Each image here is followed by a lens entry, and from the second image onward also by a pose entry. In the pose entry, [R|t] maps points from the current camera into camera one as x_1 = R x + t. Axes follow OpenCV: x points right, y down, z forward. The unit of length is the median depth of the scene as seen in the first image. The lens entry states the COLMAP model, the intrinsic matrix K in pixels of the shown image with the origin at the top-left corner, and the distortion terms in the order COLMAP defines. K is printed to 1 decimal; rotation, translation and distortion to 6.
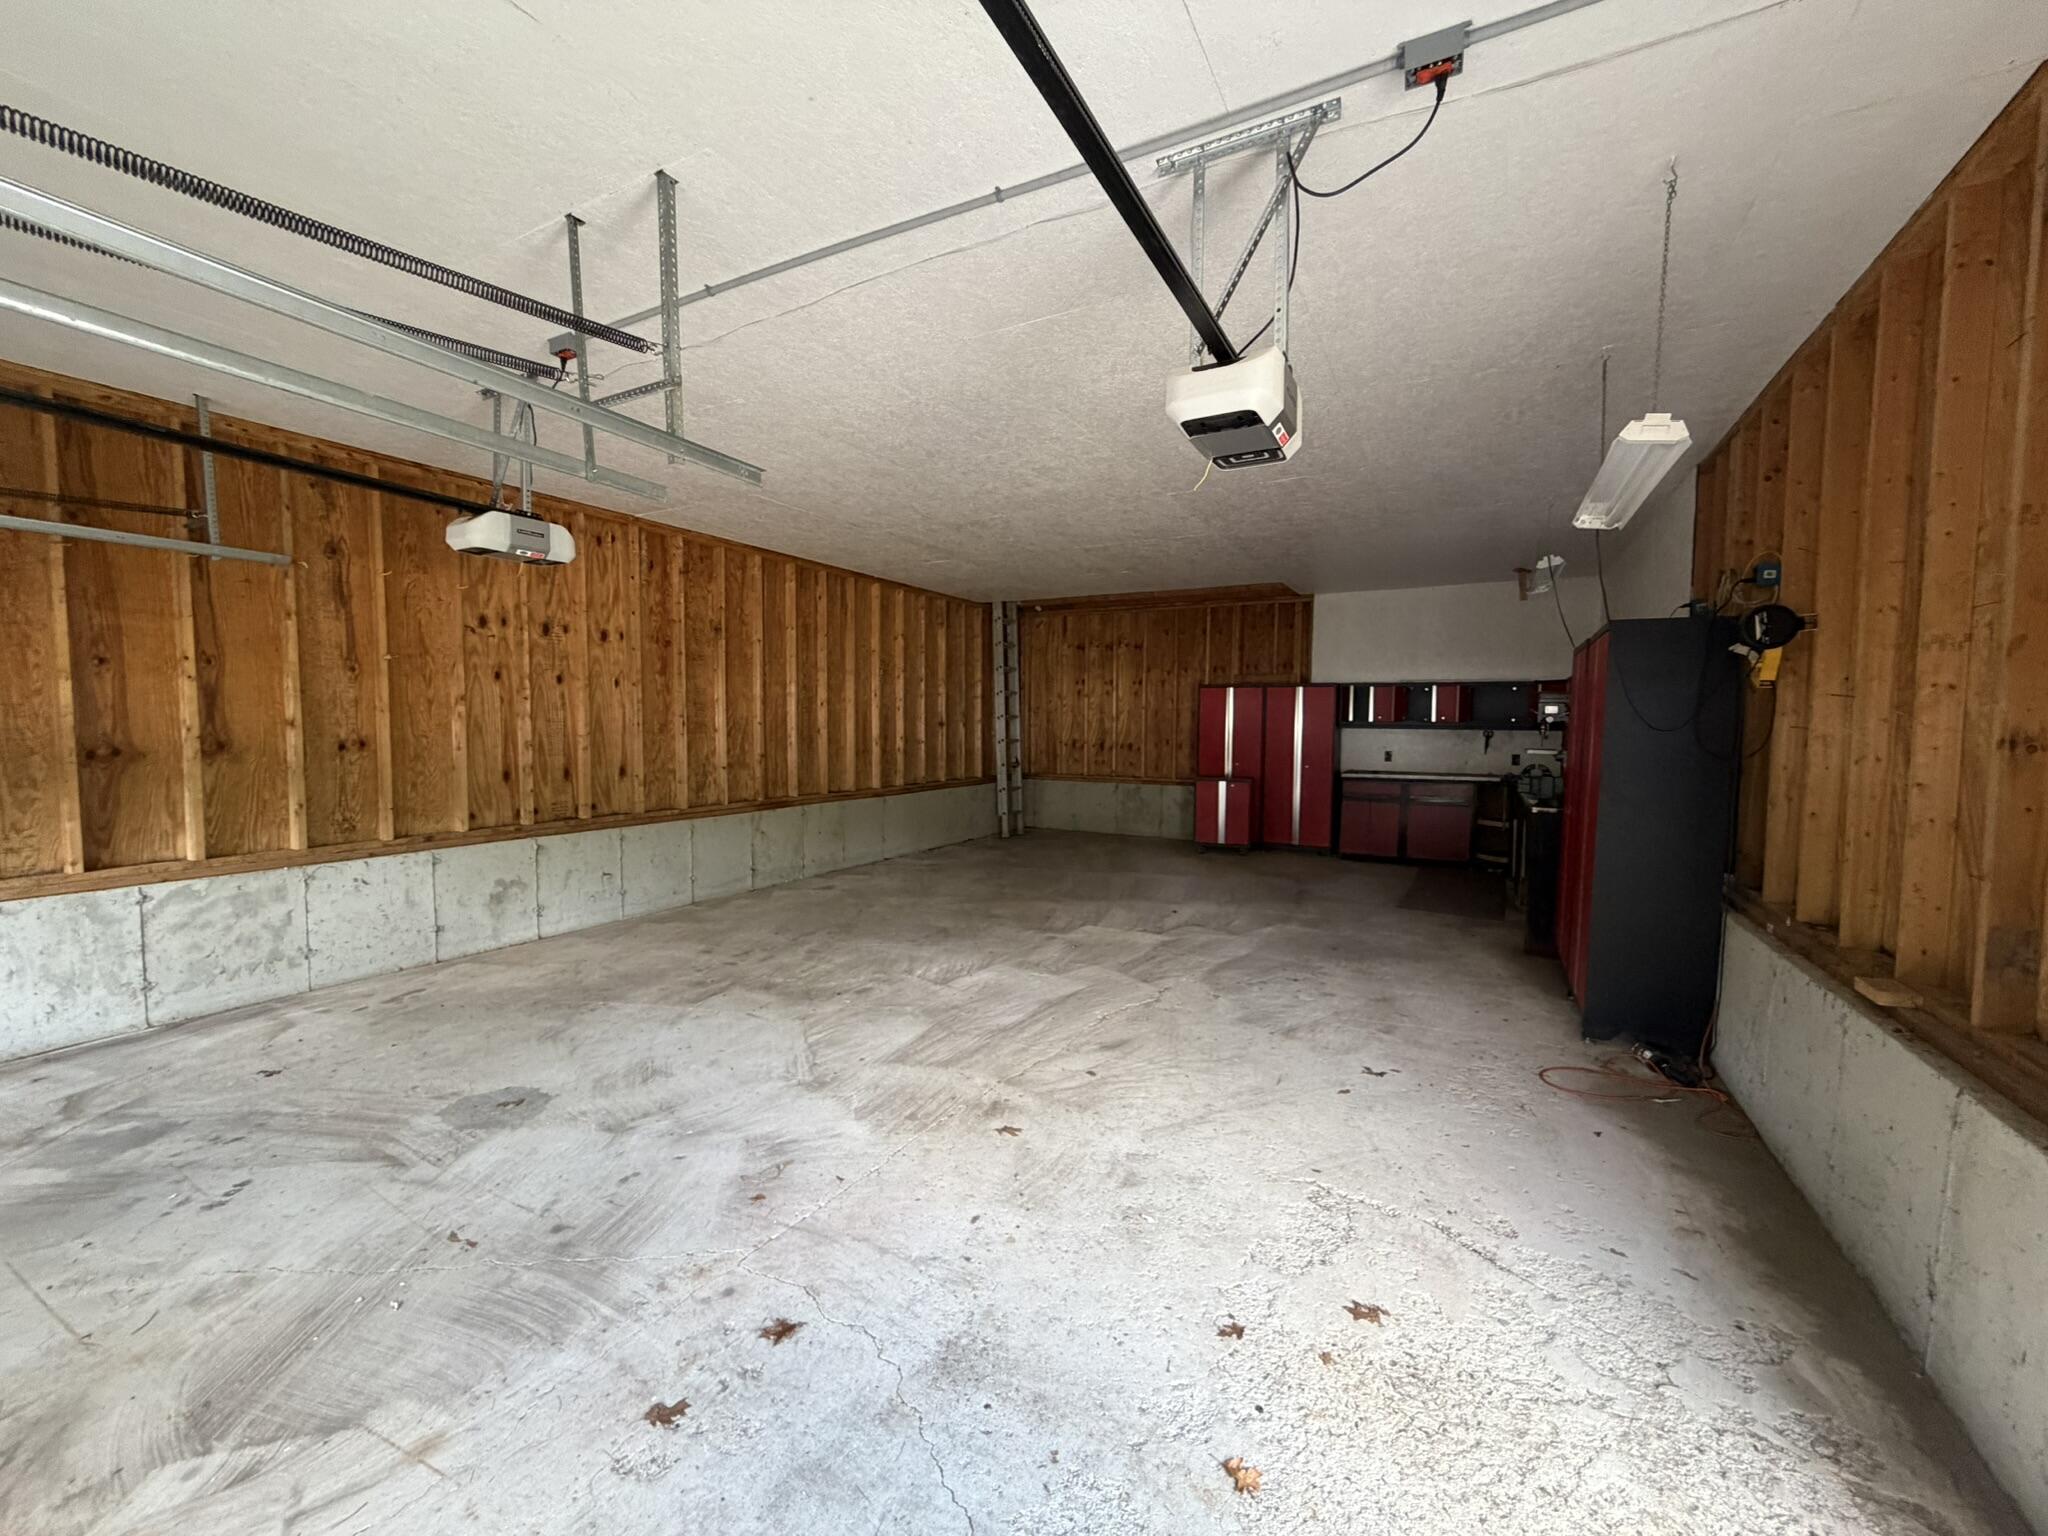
lens RADIAL K [[816.9, 0, 1020.2], [0, 816.9, 767.9], [0, 0, 1]] dist [-0.001417, 0.000634]
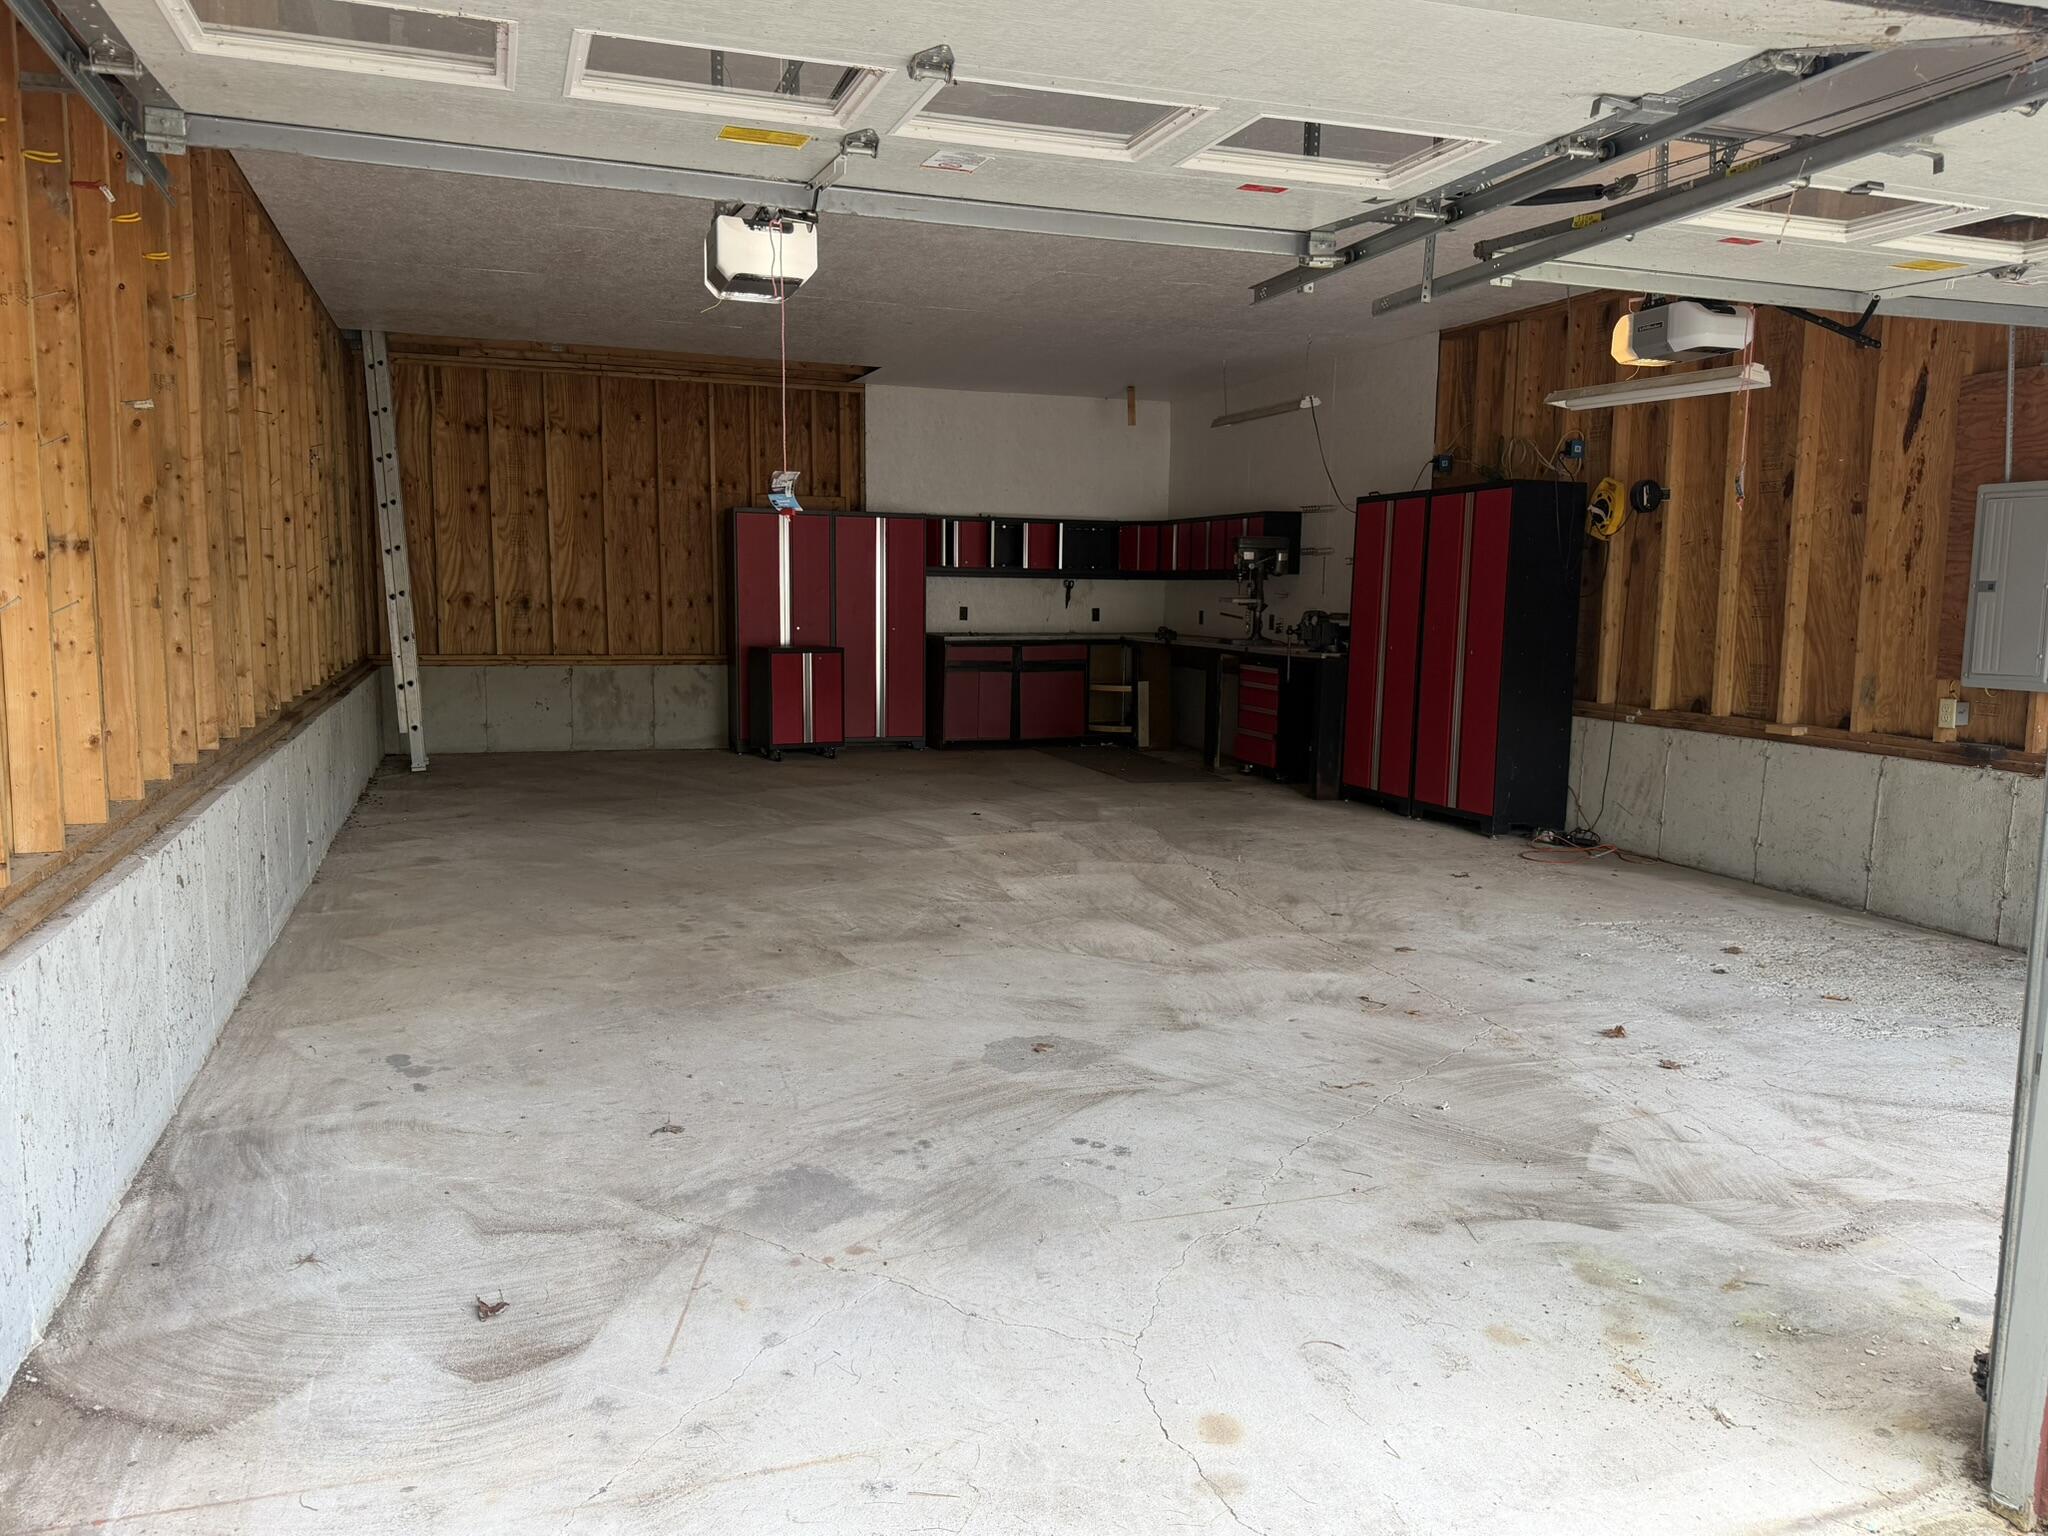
lens RADIAL K [[1484.3, 0, 1024.0], [0, 1484.3, 768.0], [0, 0, 1]] dist [0.087698, -0.003927]
pose [[0.664593, -0.089769, 0.741794, -1.533593], [0.033393, 0.995333, 0.090533, 0.015950], [-0.746459, -0.035397, 0.664489, 0.075341]]
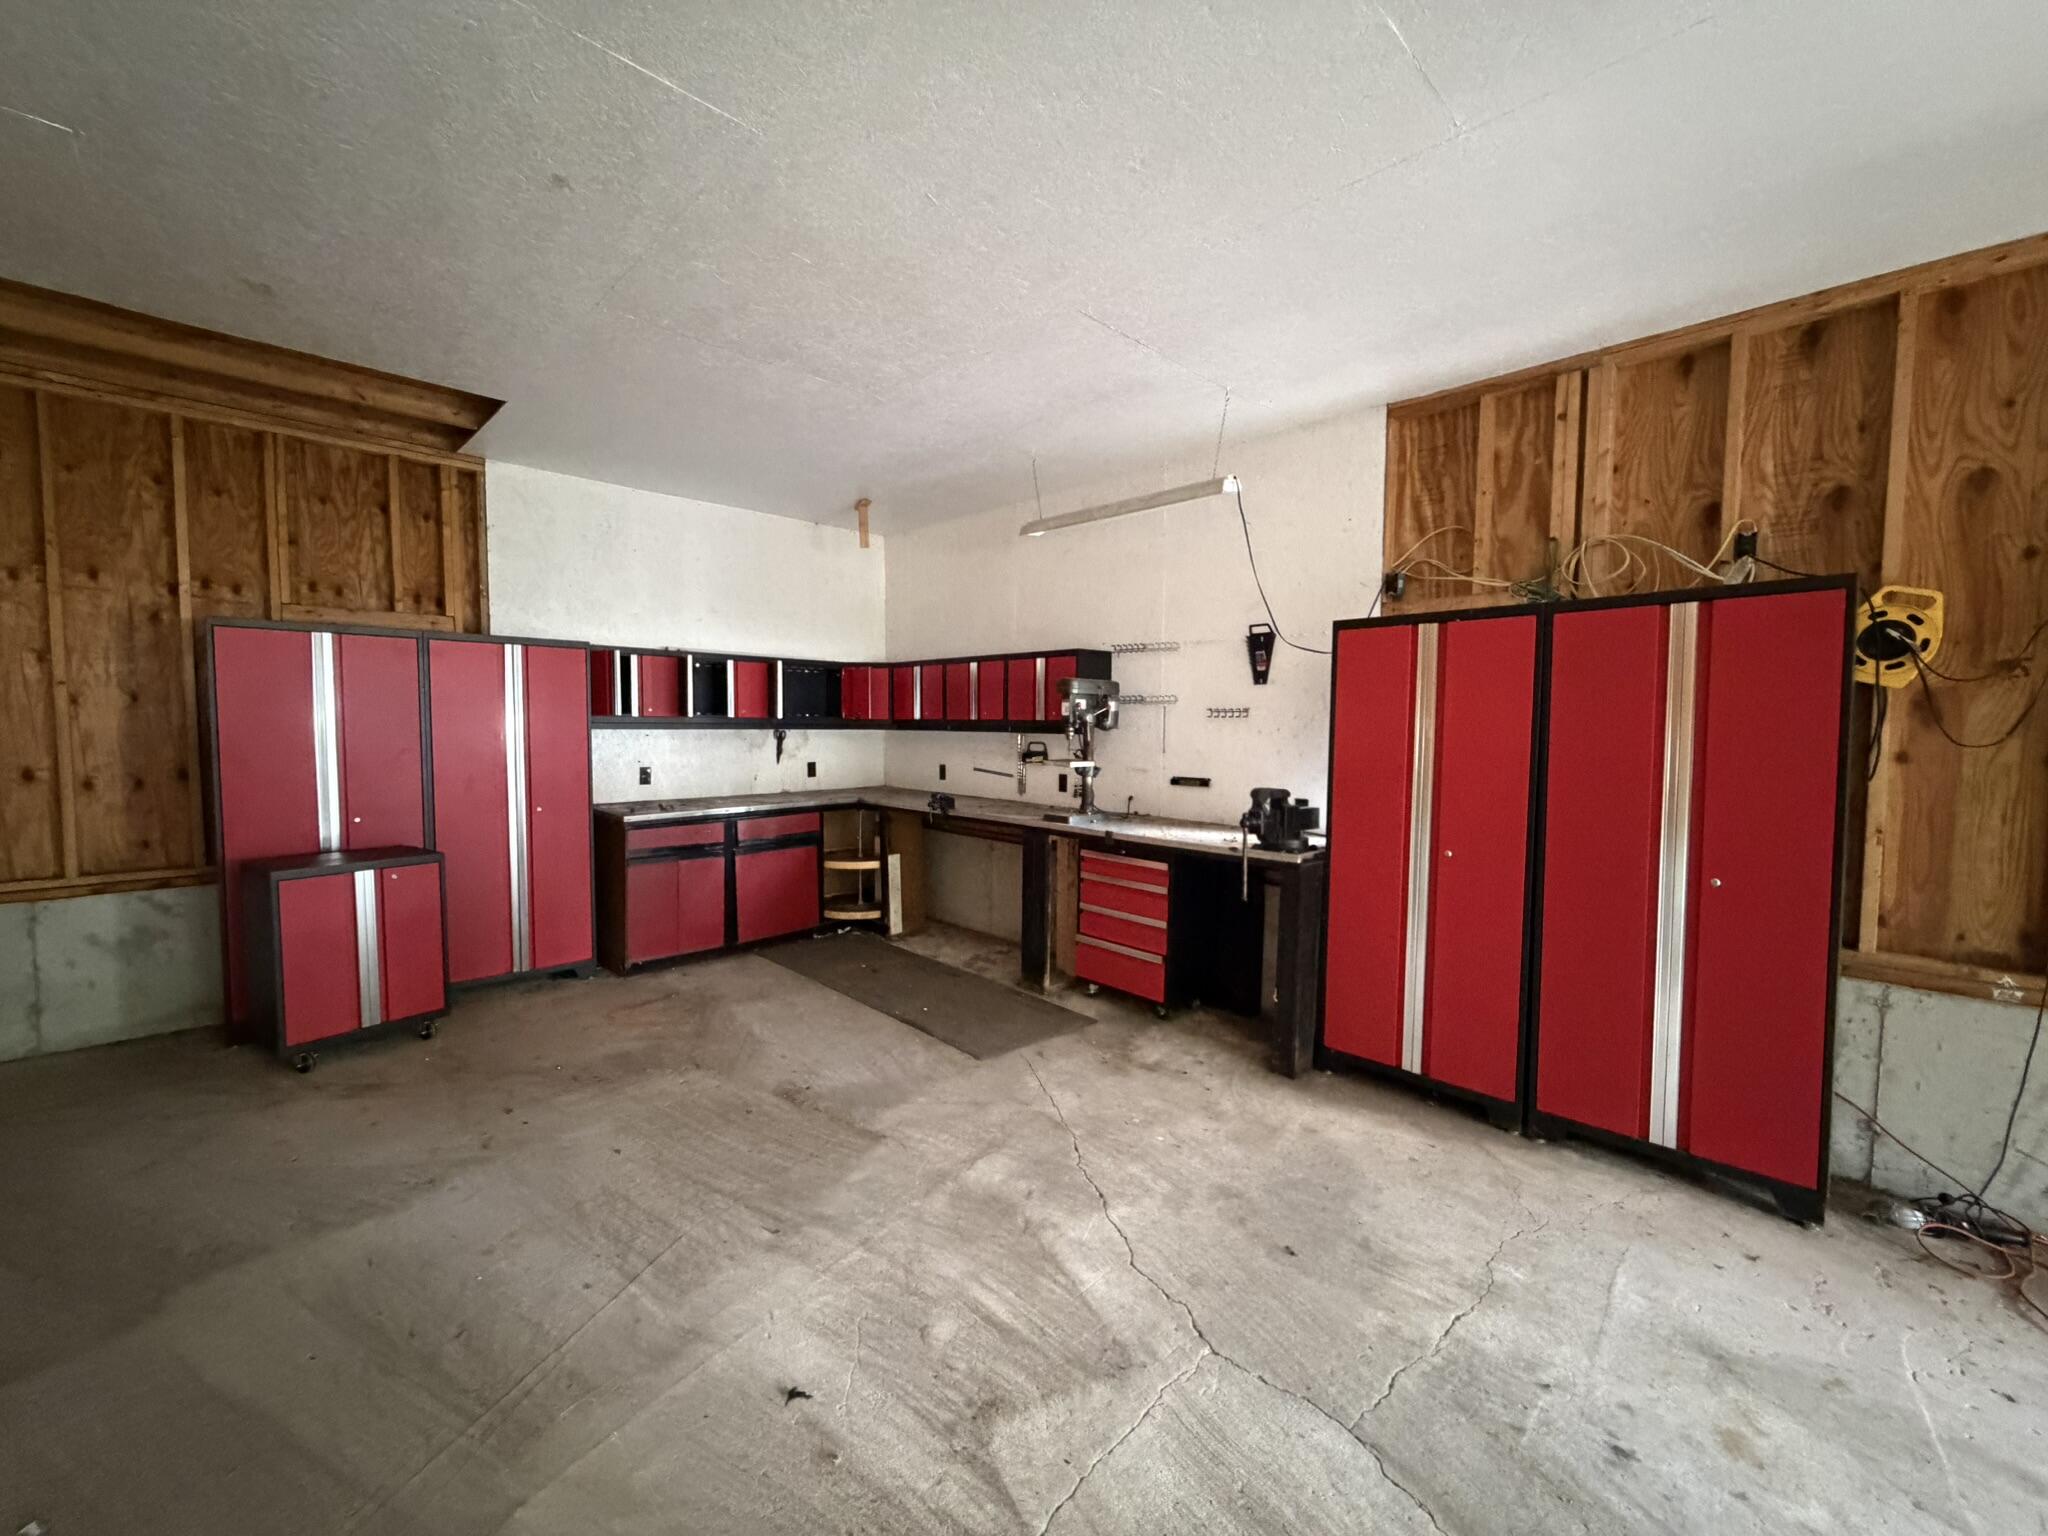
lens RADIAL K [[816.9, 0, 1020.2], [0, 816.9, 767.9], [0, 0, 1]] dist [-0.001417, 0.000634]
pose [[0.281641, -0.062434, 0.957486, -0.092586], [0.047388, 0.997568, 0.051108, -0.102598], [-0.958349, 0.030980, 0.283915, 1.584938]]
